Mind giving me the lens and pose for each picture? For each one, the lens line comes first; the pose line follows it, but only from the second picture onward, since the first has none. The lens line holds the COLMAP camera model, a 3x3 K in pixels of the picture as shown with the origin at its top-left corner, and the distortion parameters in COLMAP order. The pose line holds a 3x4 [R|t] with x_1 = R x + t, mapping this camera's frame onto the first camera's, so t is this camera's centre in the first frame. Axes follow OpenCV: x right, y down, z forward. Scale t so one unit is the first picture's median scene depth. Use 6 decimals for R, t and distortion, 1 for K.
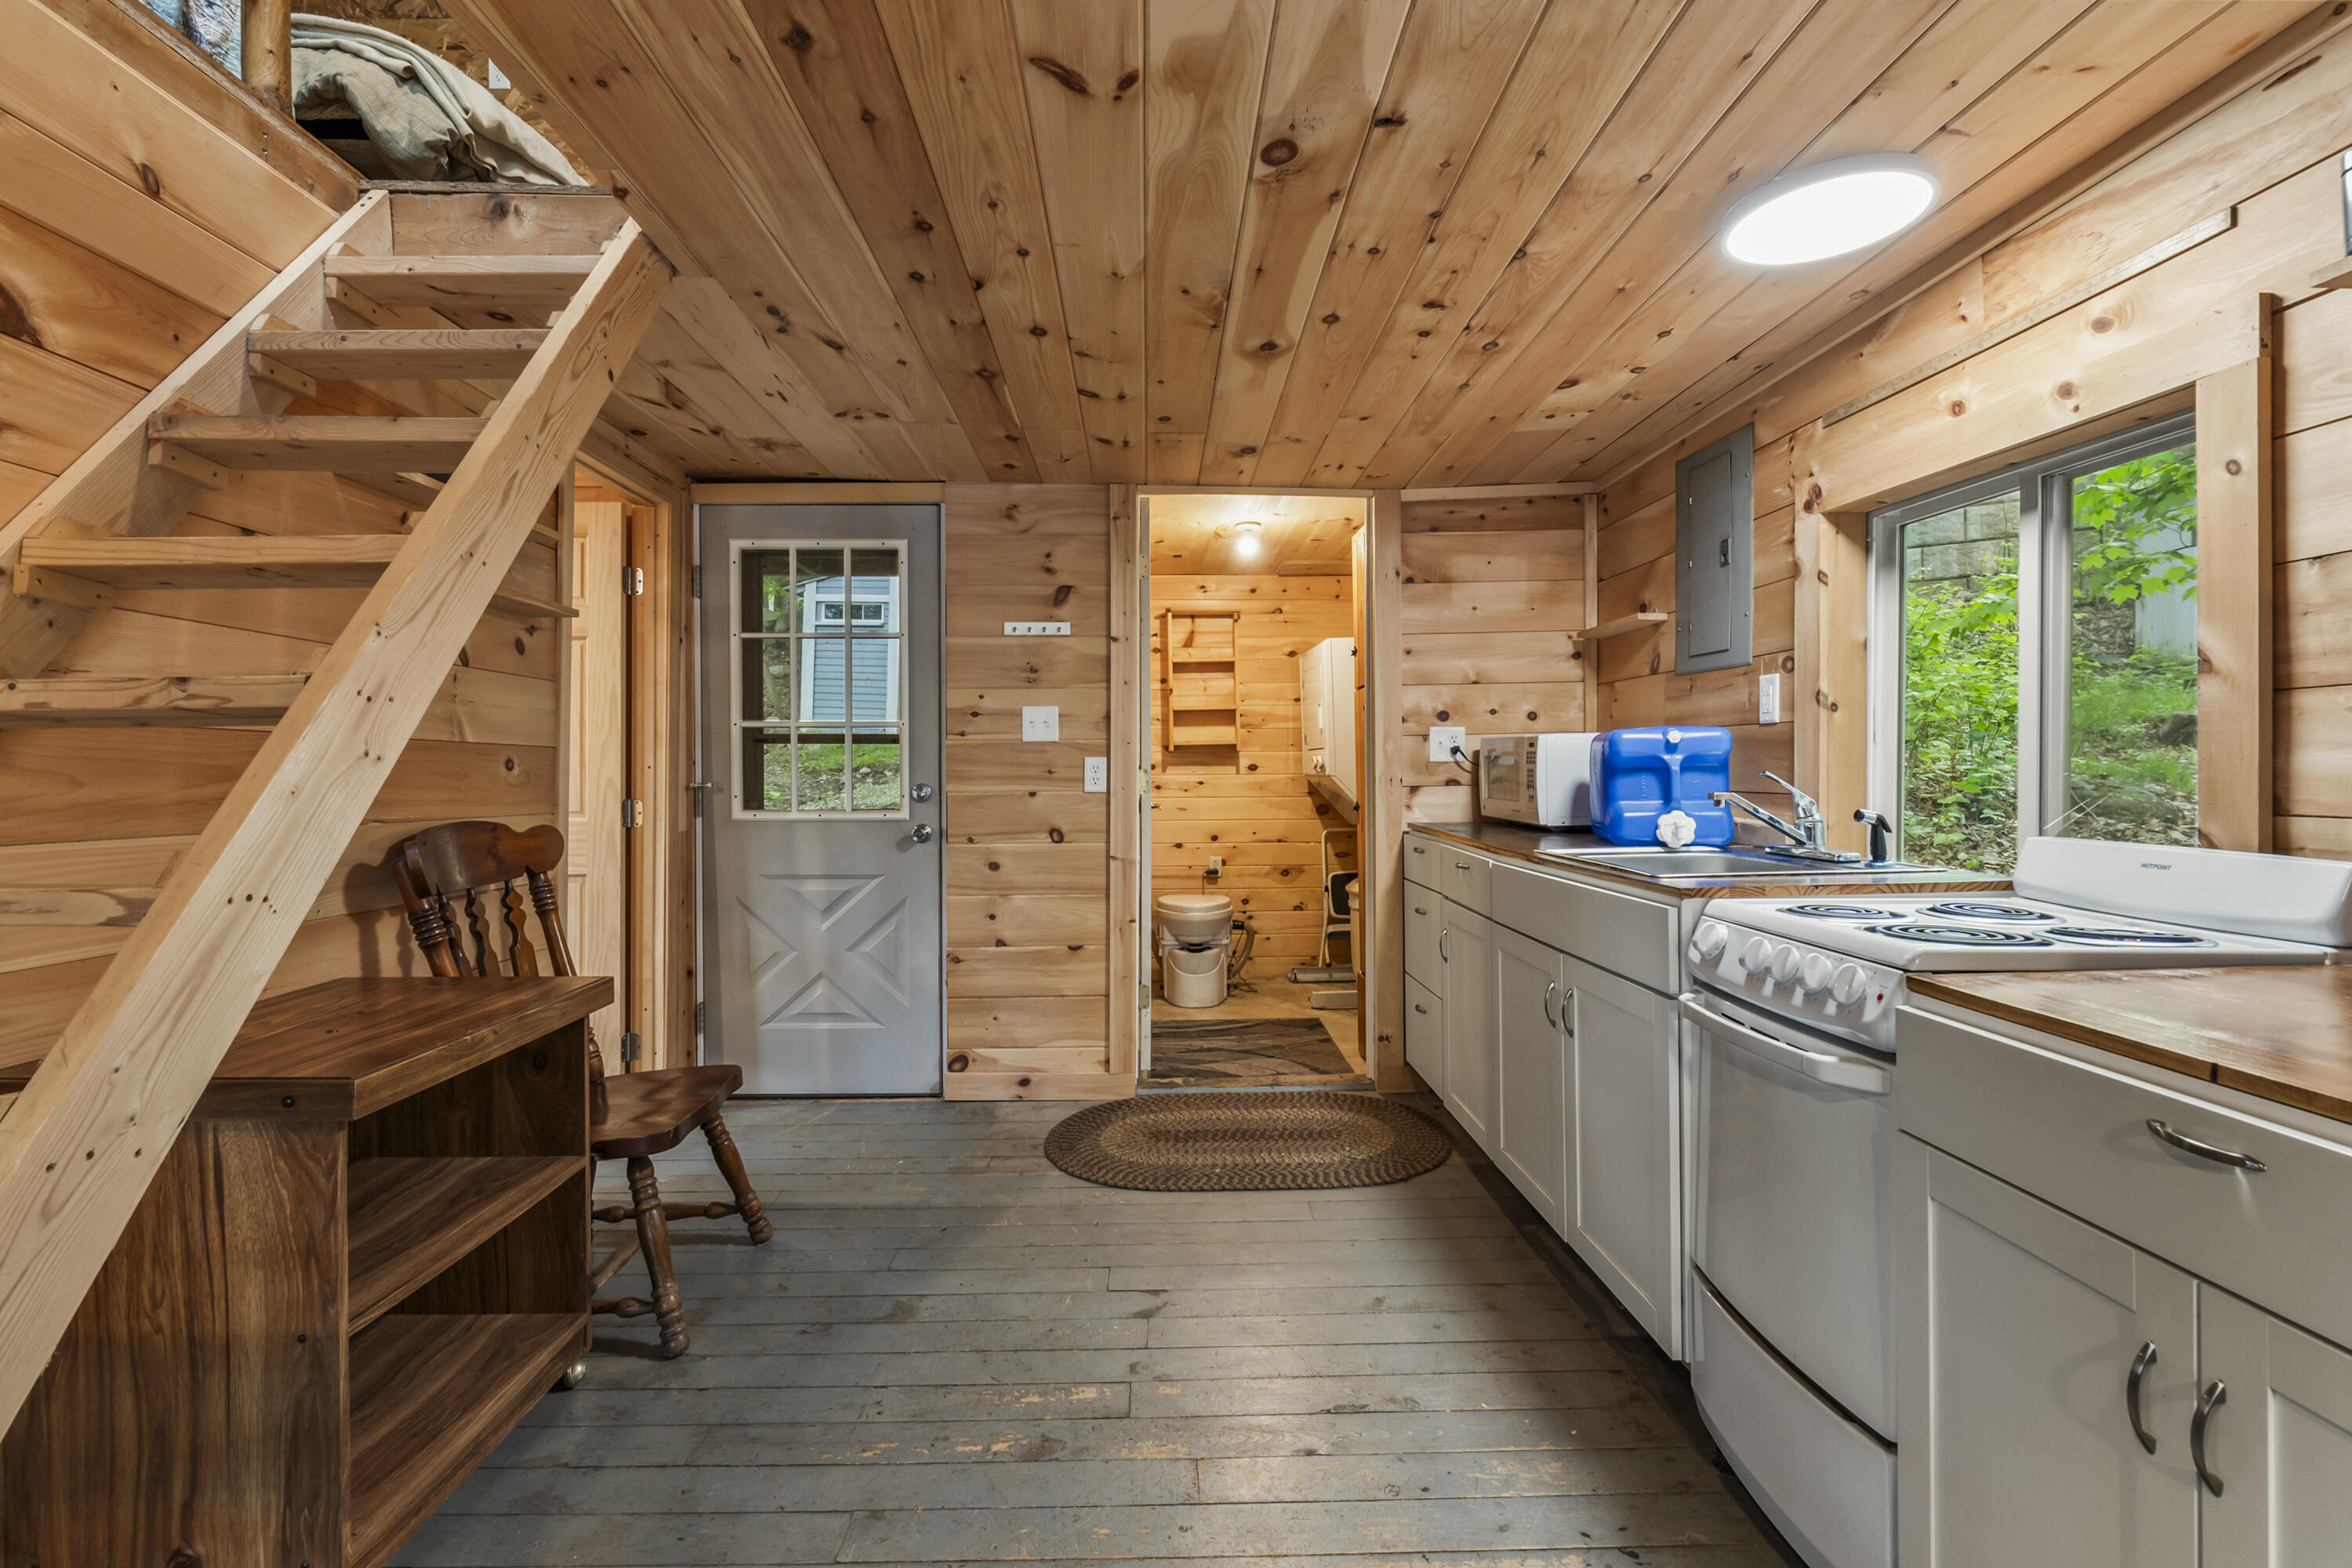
lens RADIAL K [[1074.7, 0, 1164.9], [0, 1074.7, 773.9], [0, 0, 1]] dist [-0.003120, -0.000289]
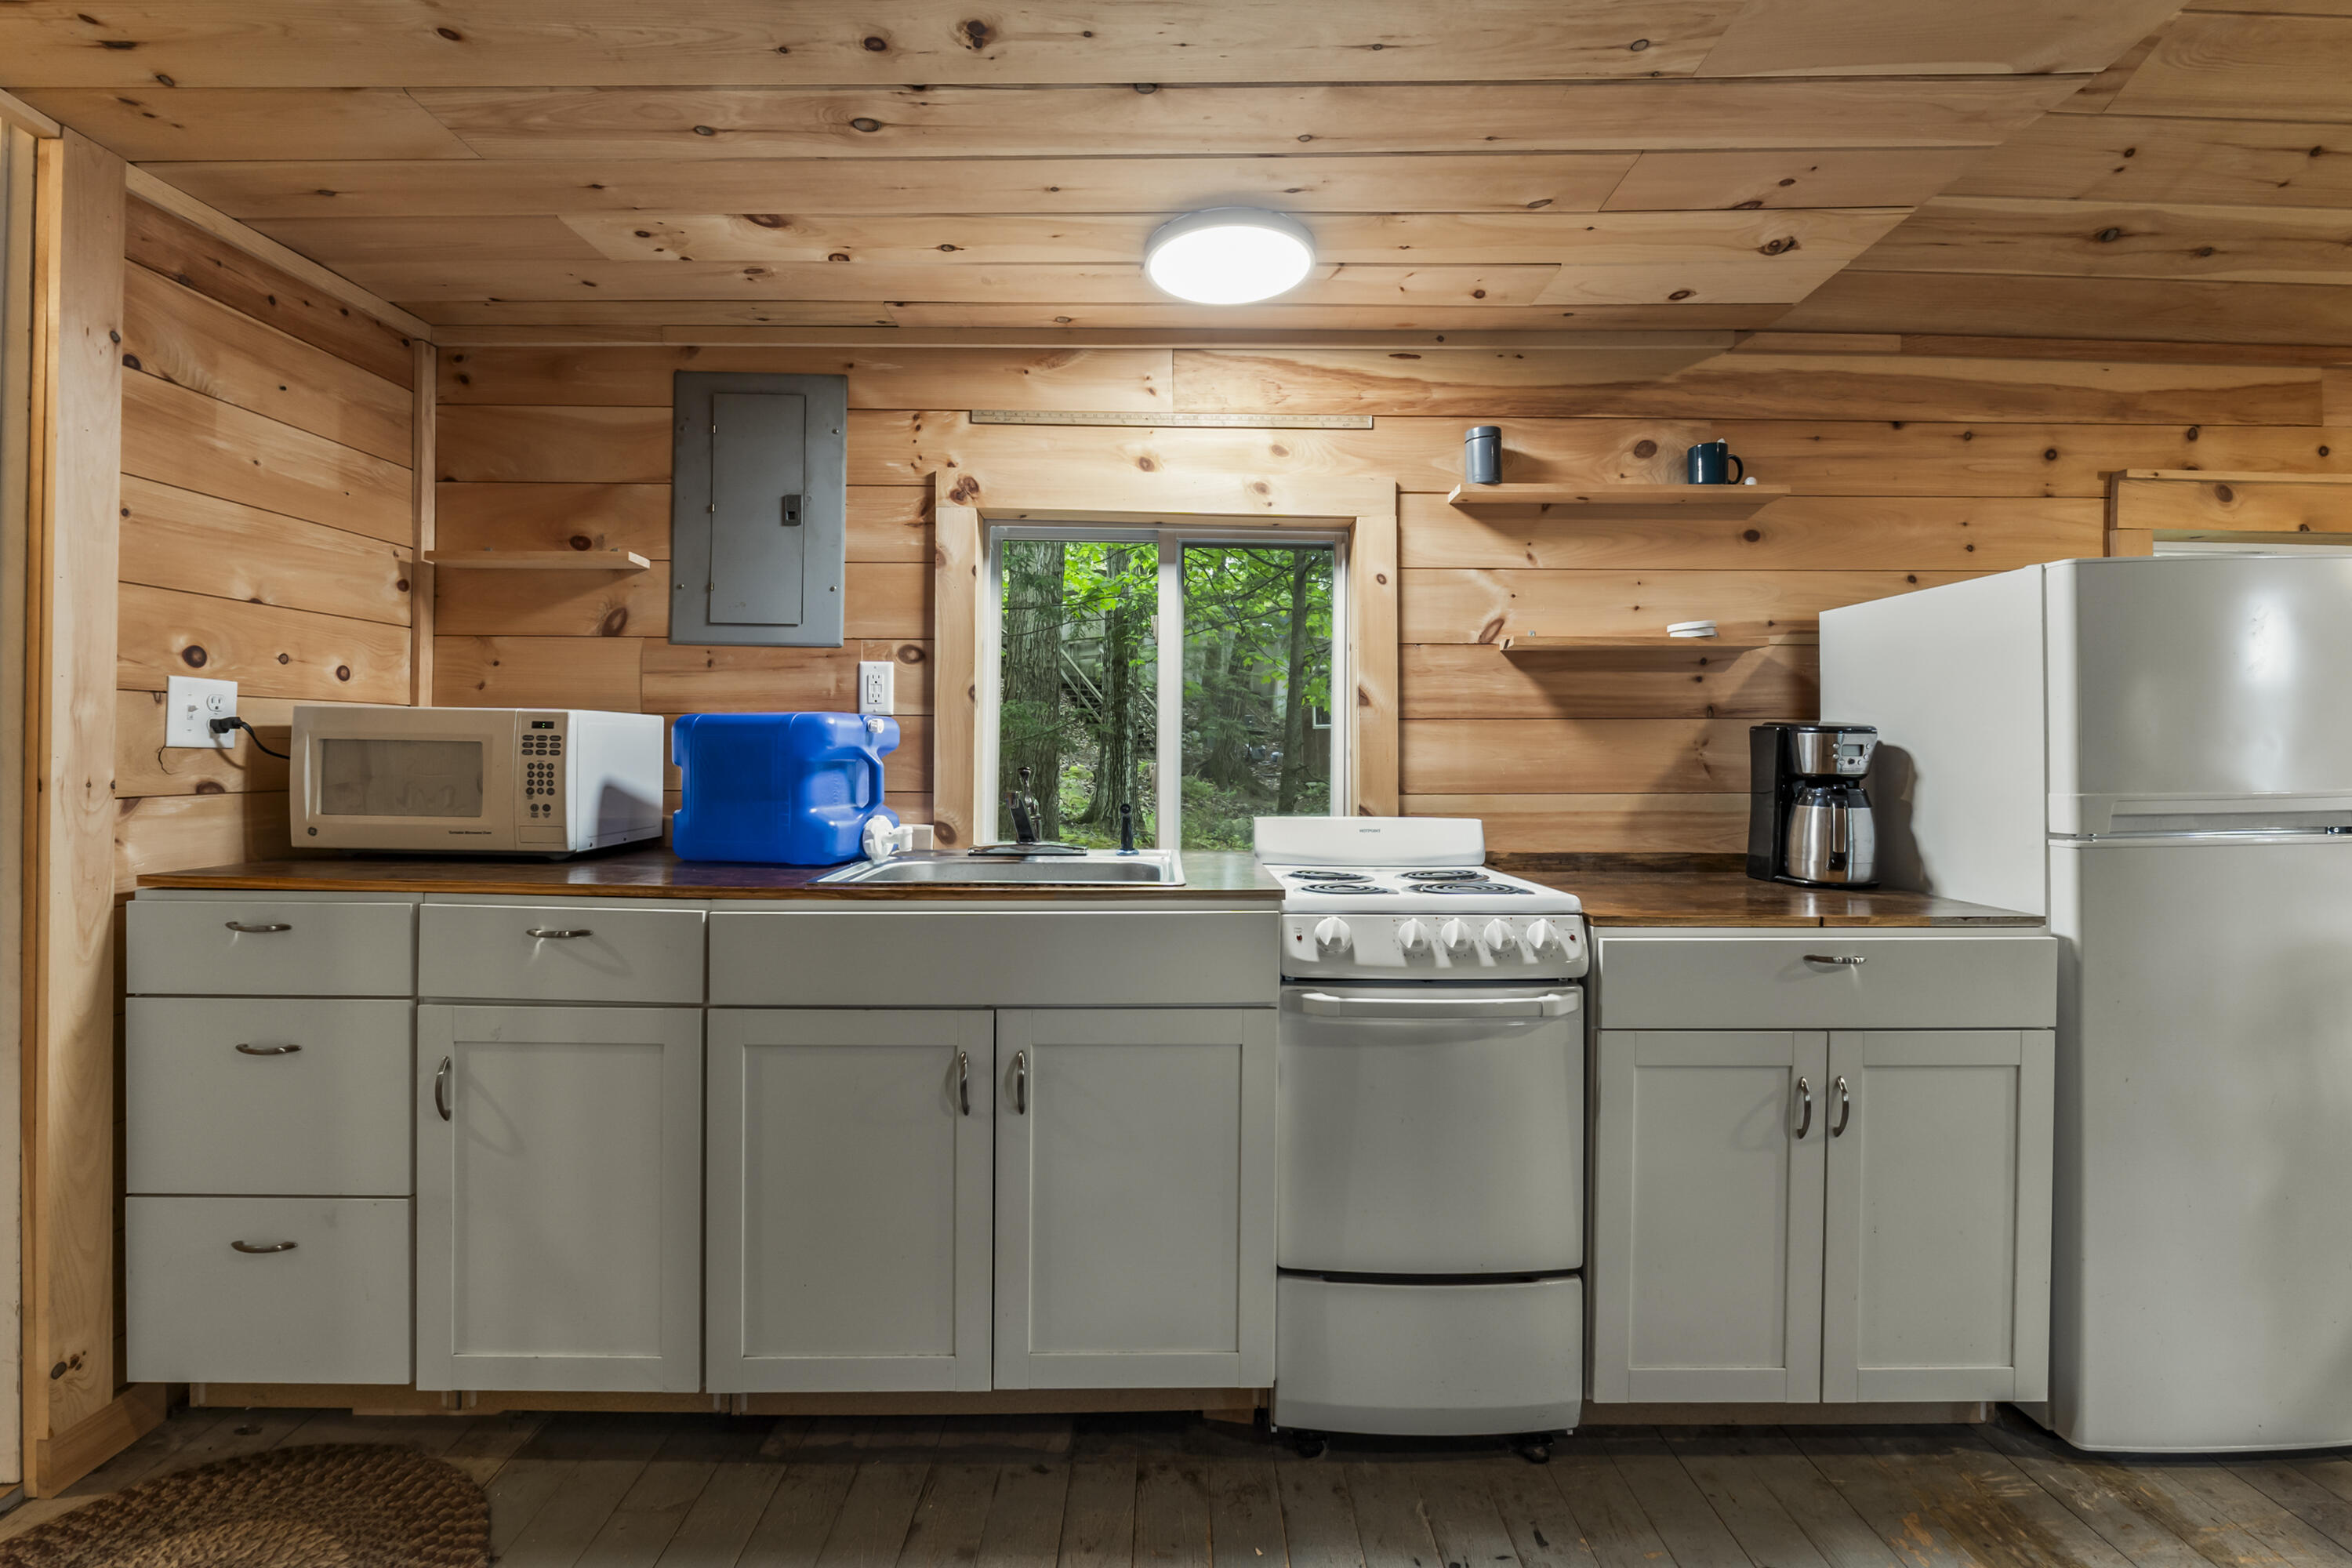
lens RADIAL K [[1006.2, 0, 1179.5], [0, 1006.2, 764.7], [0, 0, 1]] dist [-0.000536, -0.004675]
pose [[-0.001378, 0.006492, 0.999978, -0.254646], [0.000875, 0.999979, -0.006491, 0.000560], [-0.999999, 0.000866, -0.001384, 0.650585]]
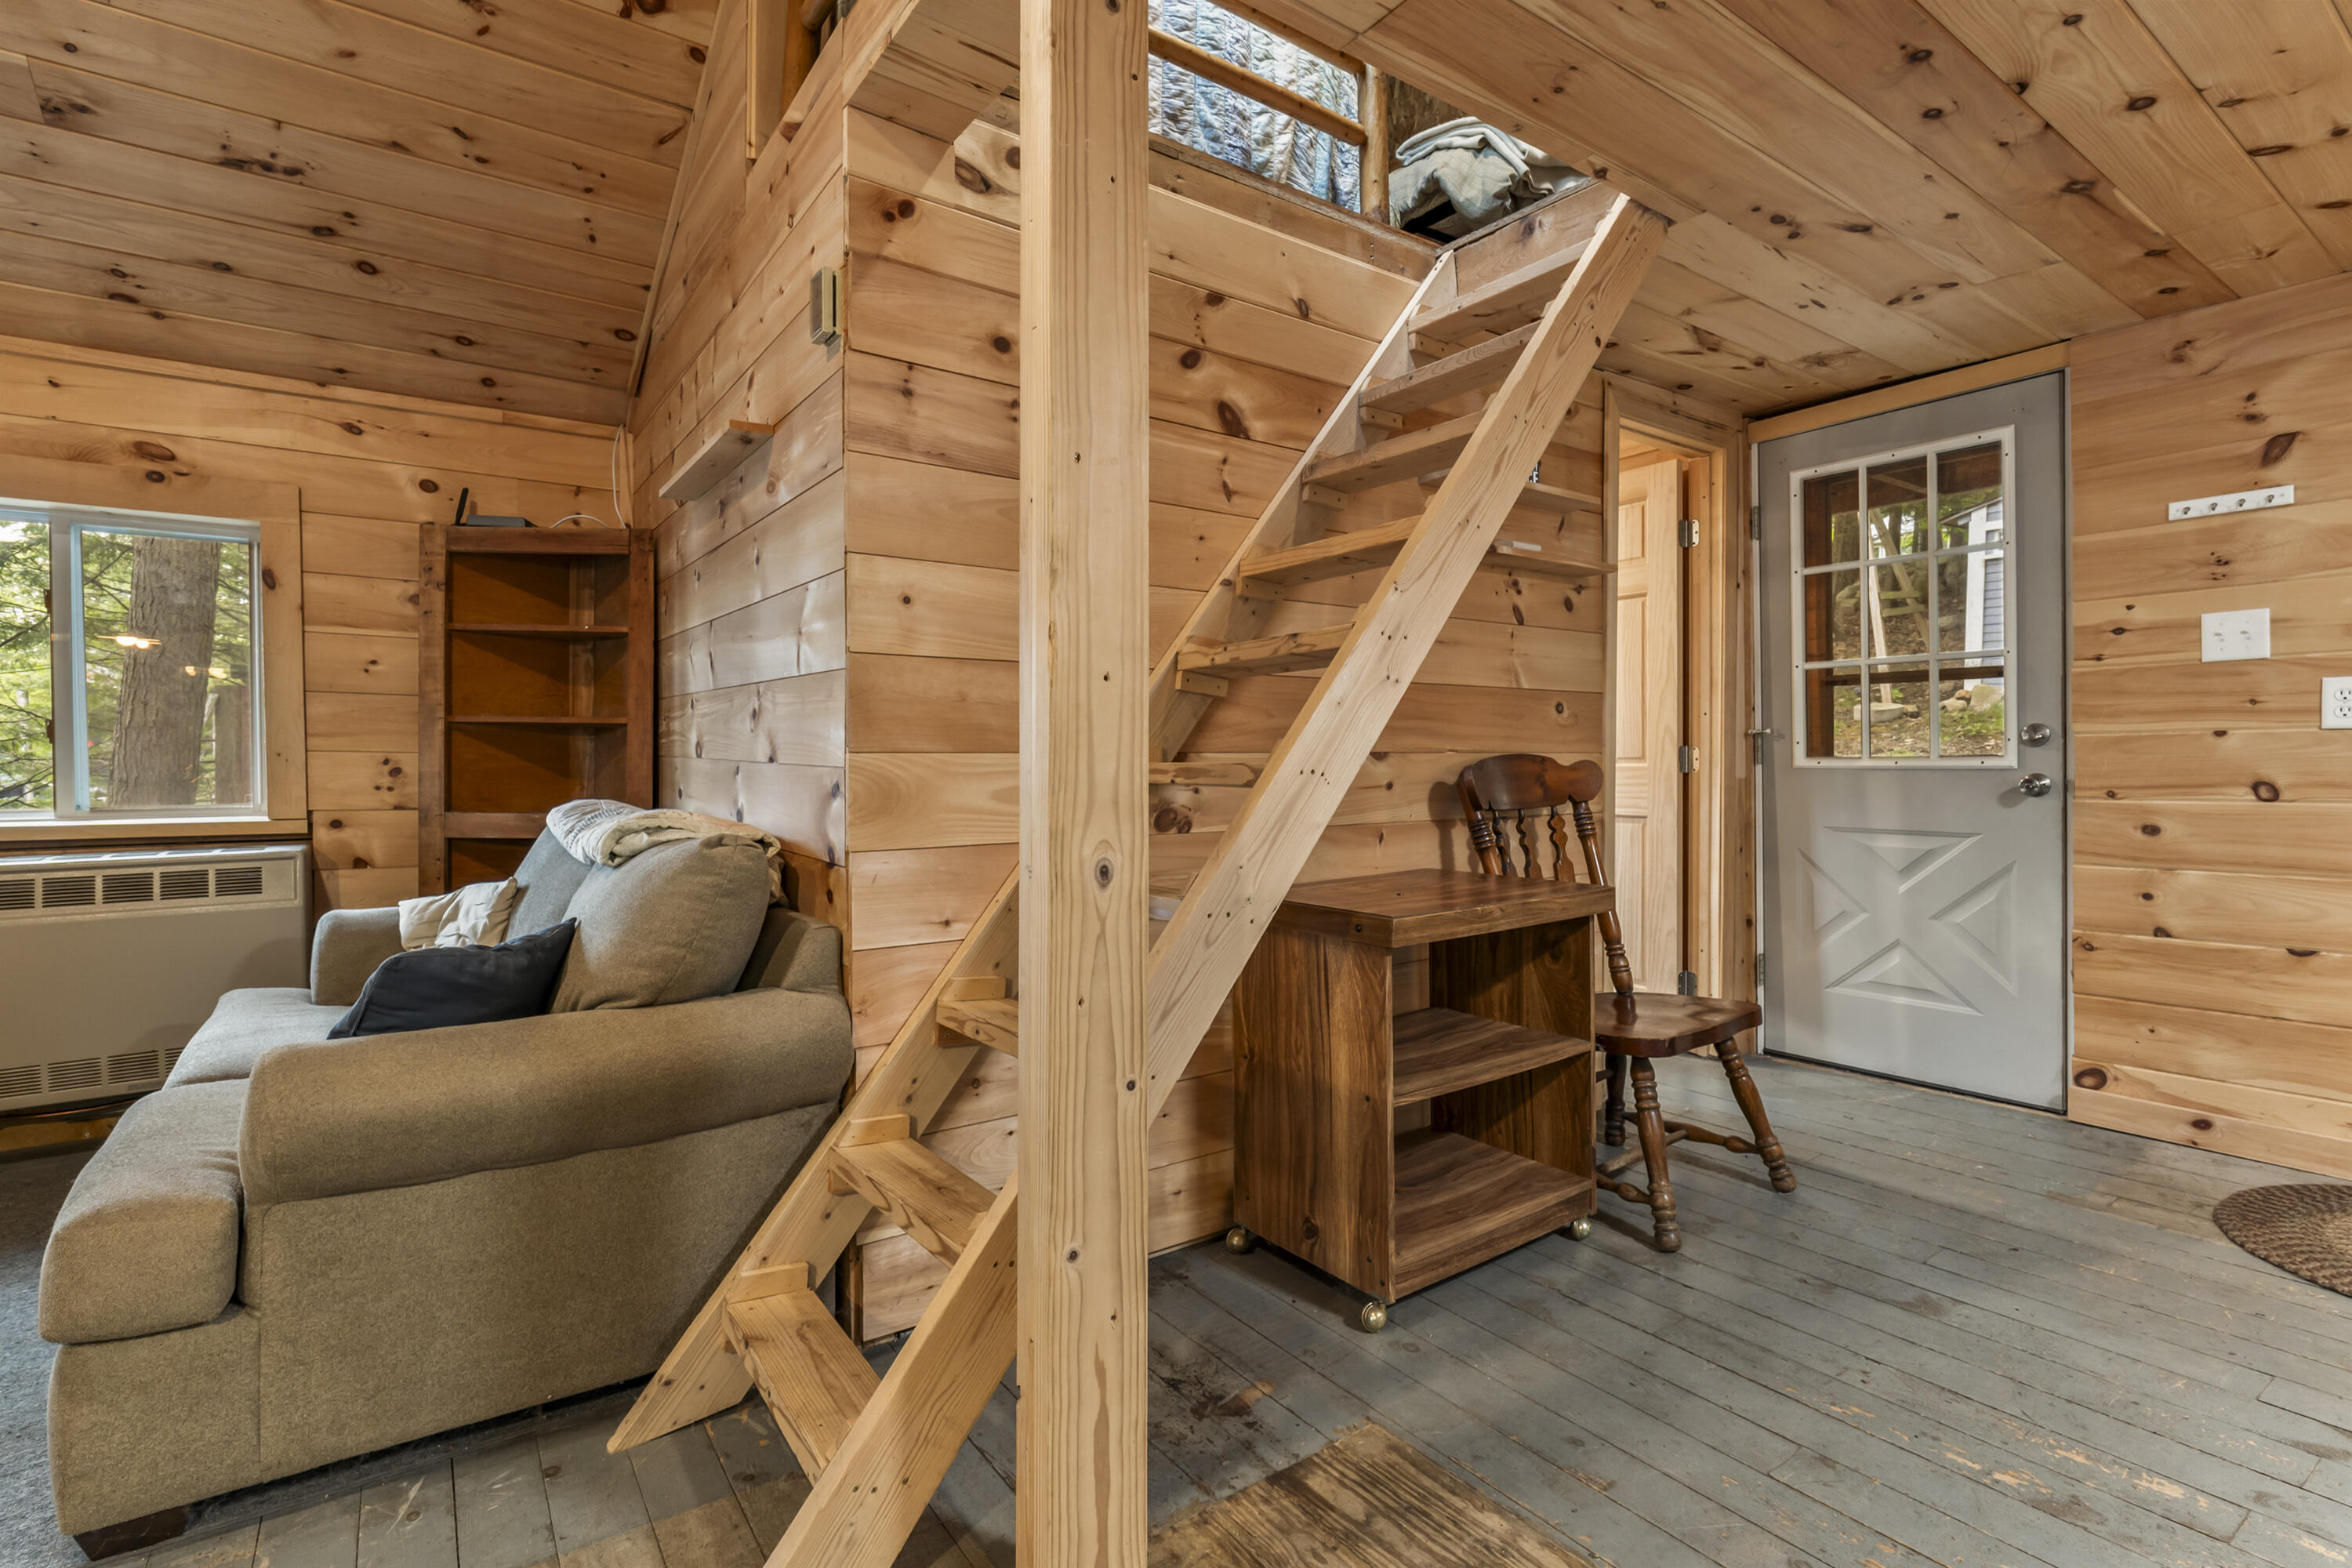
lens RADIAL K [[1123.7, 0, 1176.0], [0, 1123.7, 784.0], [0, 0, 1]] dist [0.001299, -0.000011]
pose [[0.558914, 0.010463, -0.829159, 0.134127], [0.007876, 0.999808, 0.017925, 0.040124], [0.829188, -0.016549, 0.558725, -0.014428]]
